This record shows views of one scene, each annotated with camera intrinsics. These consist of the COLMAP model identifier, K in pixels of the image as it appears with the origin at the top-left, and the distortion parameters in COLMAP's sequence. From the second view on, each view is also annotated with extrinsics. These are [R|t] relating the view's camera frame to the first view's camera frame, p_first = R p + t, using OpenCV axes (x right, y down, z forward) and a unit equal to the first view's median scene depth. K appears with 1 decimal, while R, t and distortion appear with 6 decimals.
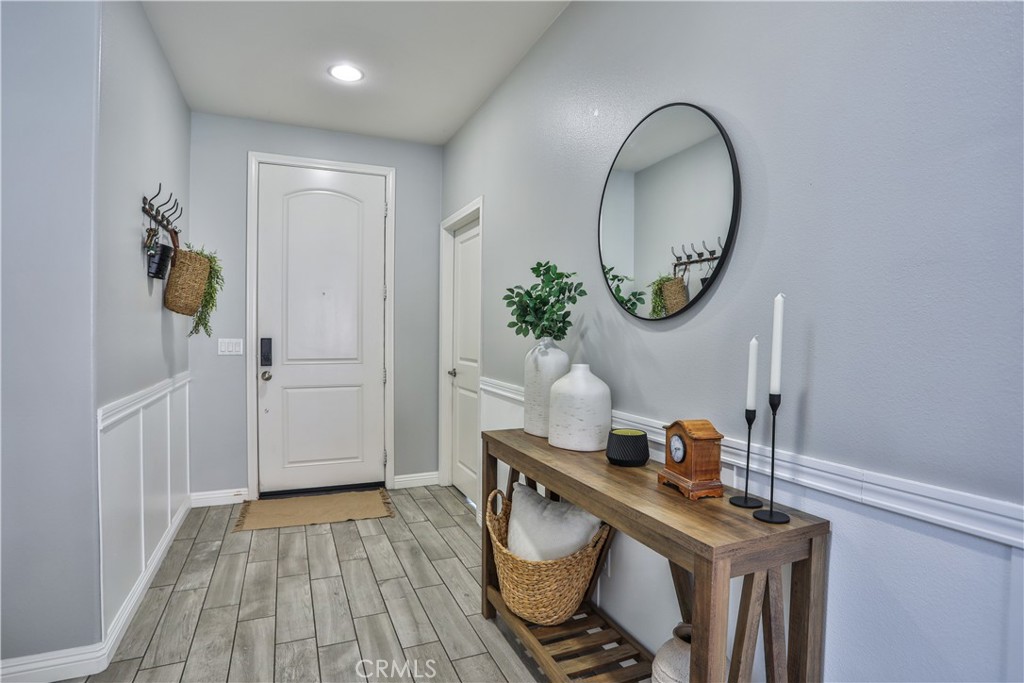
lens RADIAL K [[525.5, 0, 508.0], [0, 525.5, 339.9], [0, 0, 1]] dist [-0.082855, 0.038527]
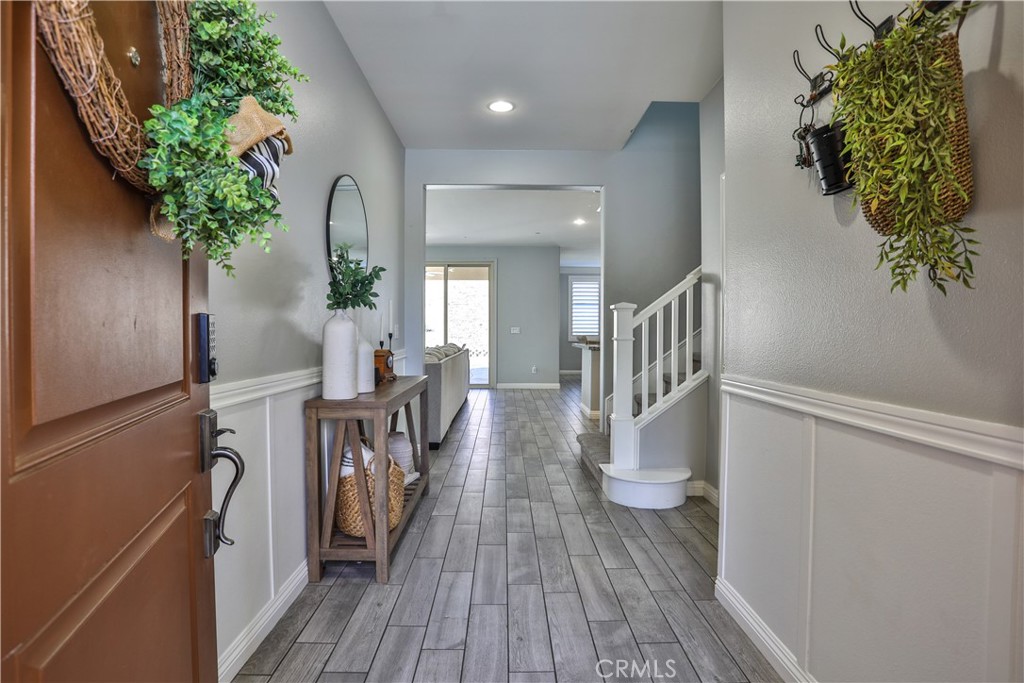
lens RADIAL K [[525.5, 0, 508.0], [0, 525.5, 339.9], [0, 0, 1]] dist [-0.082855, 0.038527]
pose [[-0.922162, -0.014605, 0.386528, -0.678171], [0.000467, 0.999244, 0.038872, 0.015105], [-0.386803, 0.036027, -0.921458, 1.891897]]
